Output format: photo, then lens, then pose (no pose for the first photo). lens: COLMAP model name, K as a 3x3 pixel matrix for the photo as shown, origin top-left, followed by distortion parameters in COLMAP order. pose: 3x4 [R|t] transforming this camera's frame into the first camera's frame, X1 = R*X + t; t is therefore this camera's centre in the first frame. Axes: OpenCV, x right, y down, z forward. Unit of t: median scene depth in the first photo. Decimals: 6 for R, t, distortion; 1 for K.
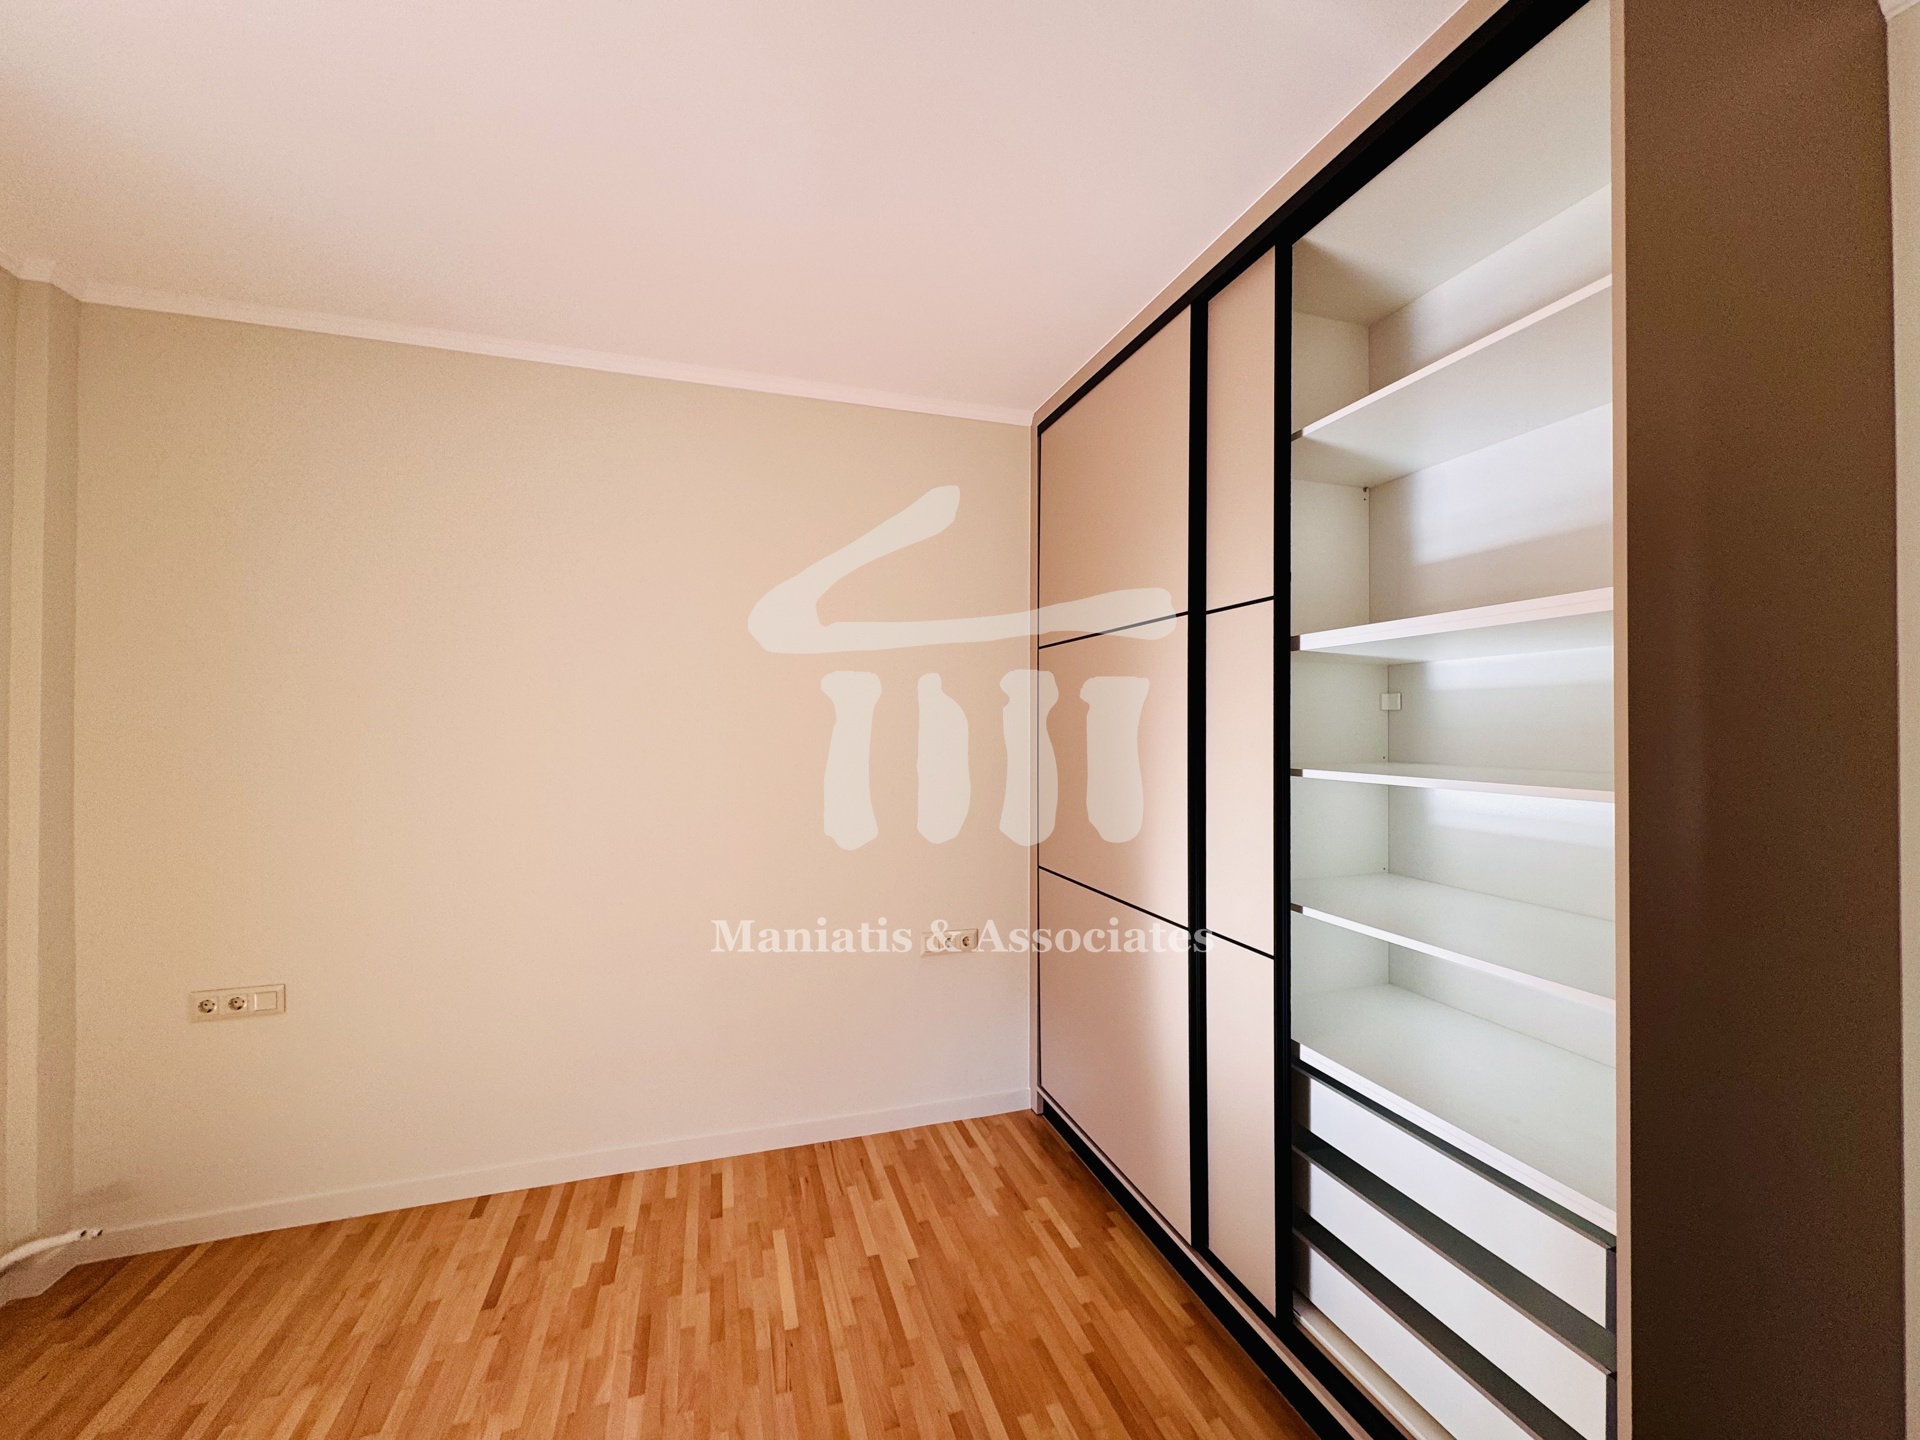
lens RADIAL K [[764.5, 0, 968.7], [0, 764.5, 721.1], [0, 0, 1]] dist [-0.003067, 0.001532]
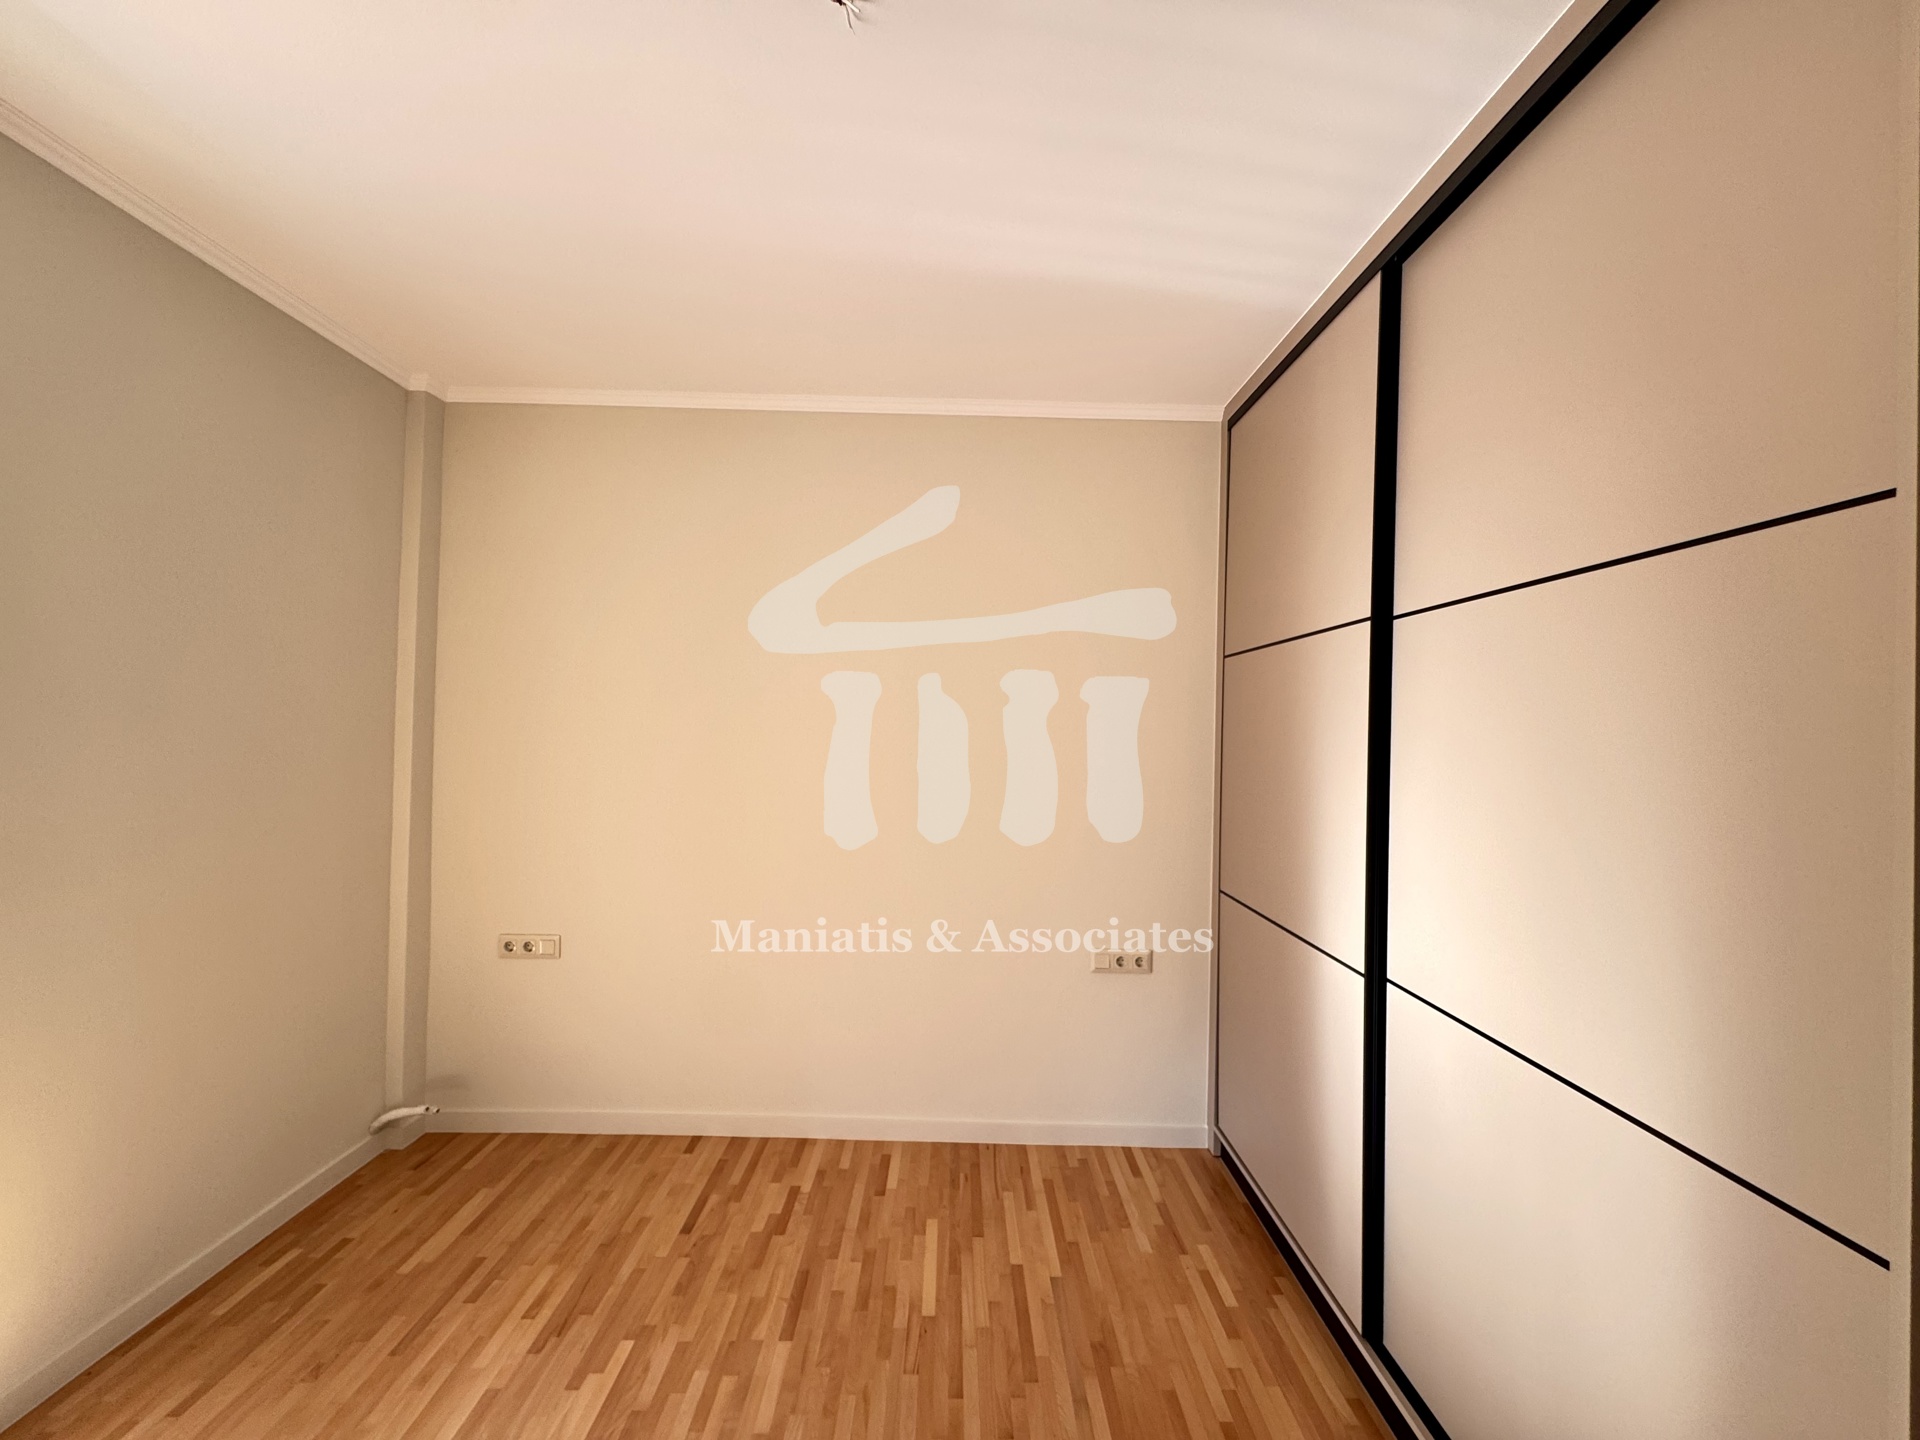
lens RADIAL K [[764.5, 0, 971.6], [0, 764.5, 726.1], [0, 0, 1]] dist [-0.003067, 0.001532]
pose [[0.954219, 0.018340, -0.298547, 0.111215], [-0.021453, 0.999744, -0.007151, 0.001848], [0.298340, 0.013229, 0.954368, 0.016944]]
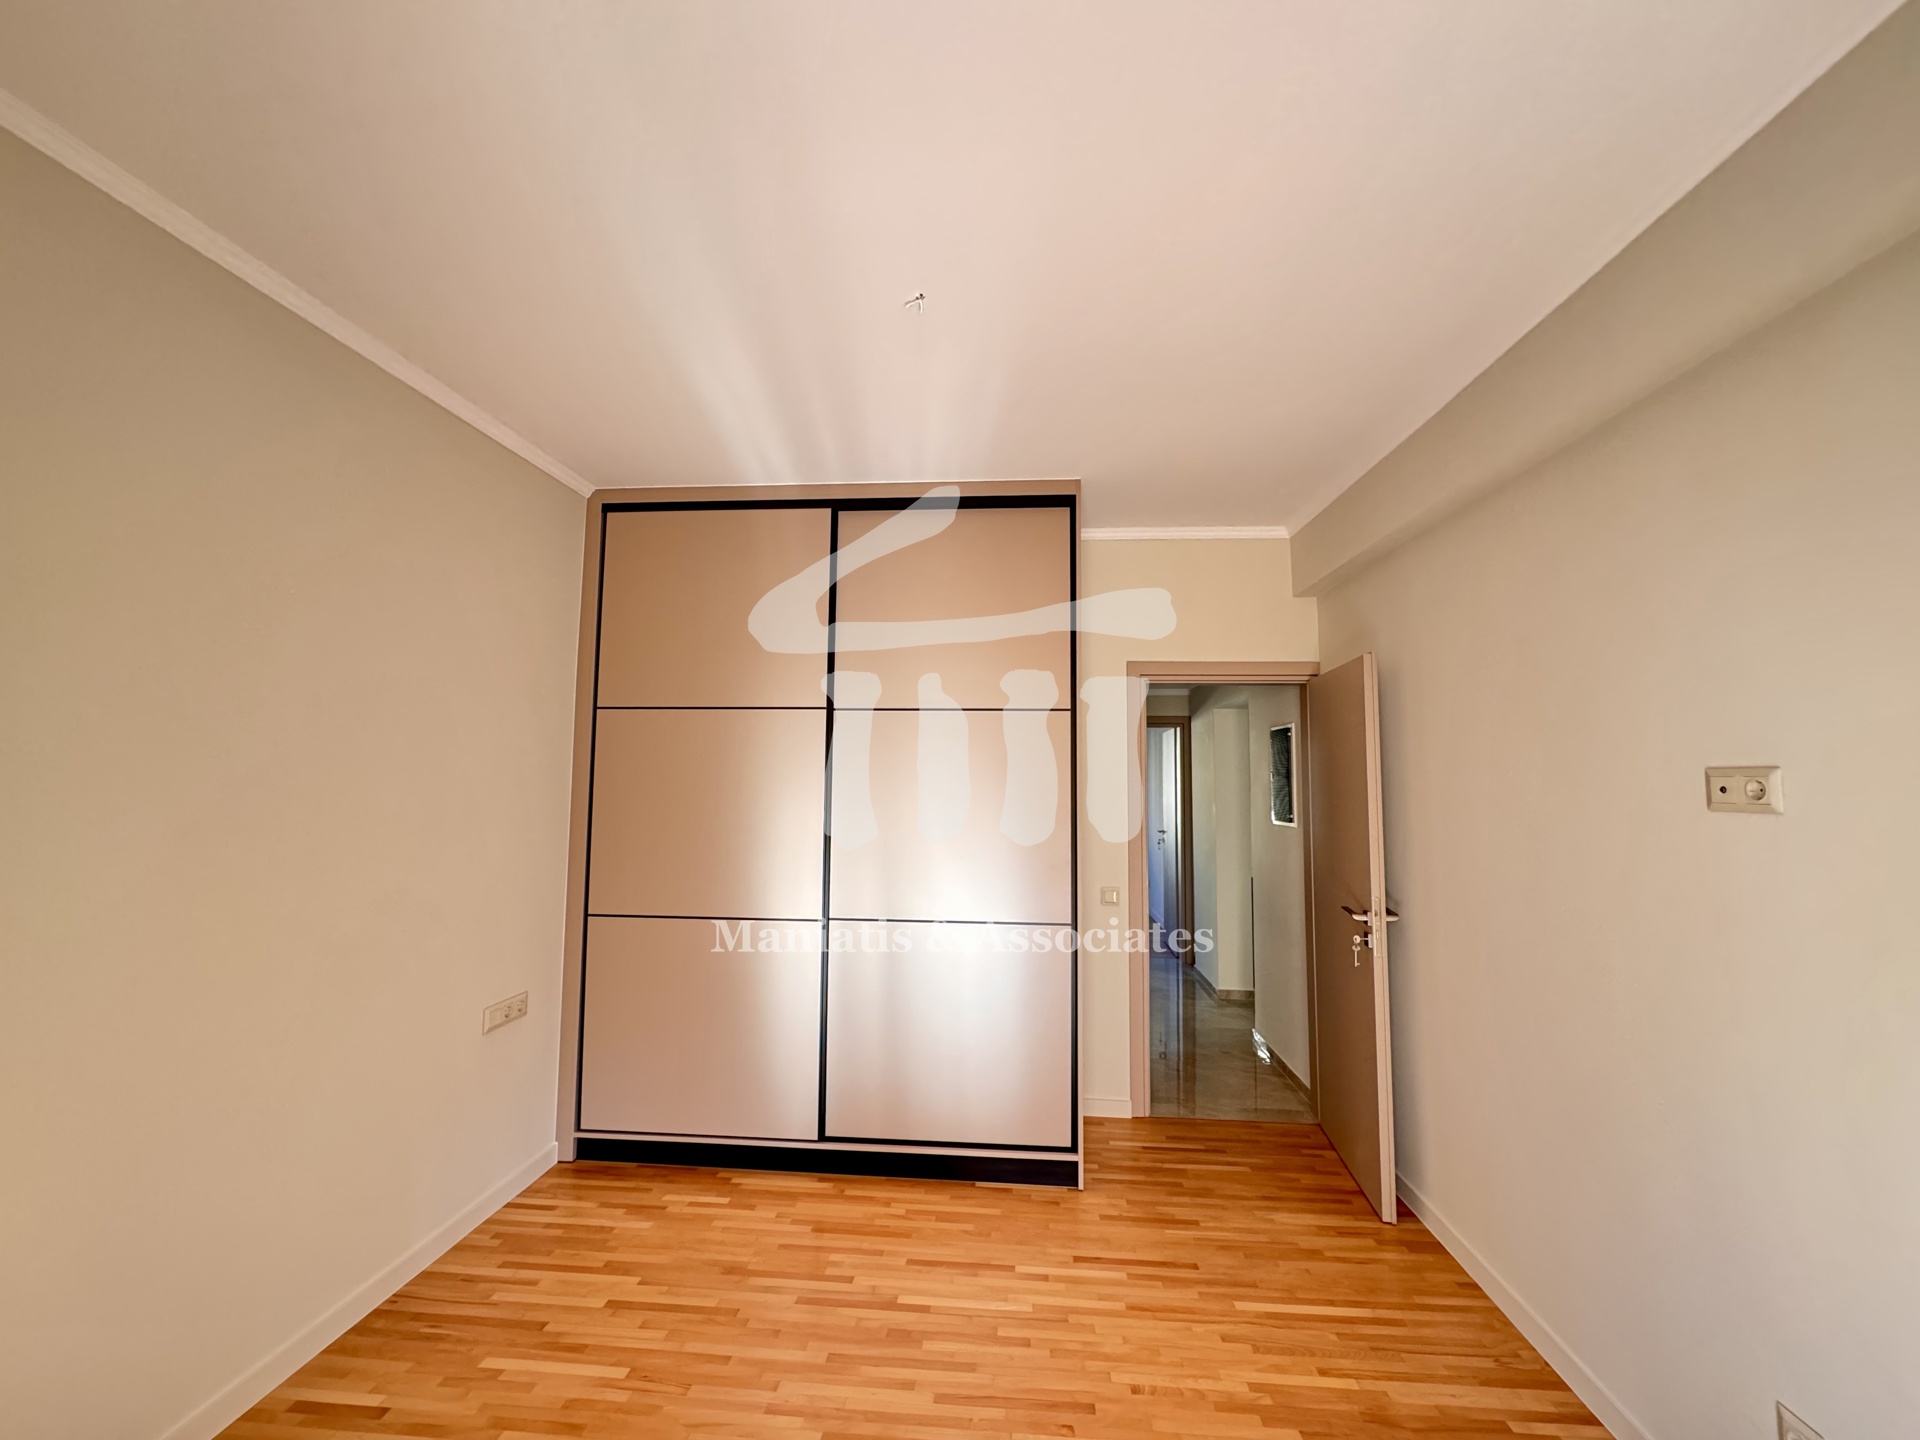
lens RADIAL K [[764.5, 0, 962.2], [0, 764.5, 718.3], [0, 0, 1]] dist [-0.003067, 0.001532]
pose [[0.391937, 0.073838, 0.917024, -0.991190], [-0.014809, 0.997151, -0.073960, -0.012573], [-0.919873, 0.015408, 0.391914, 0.158651]]
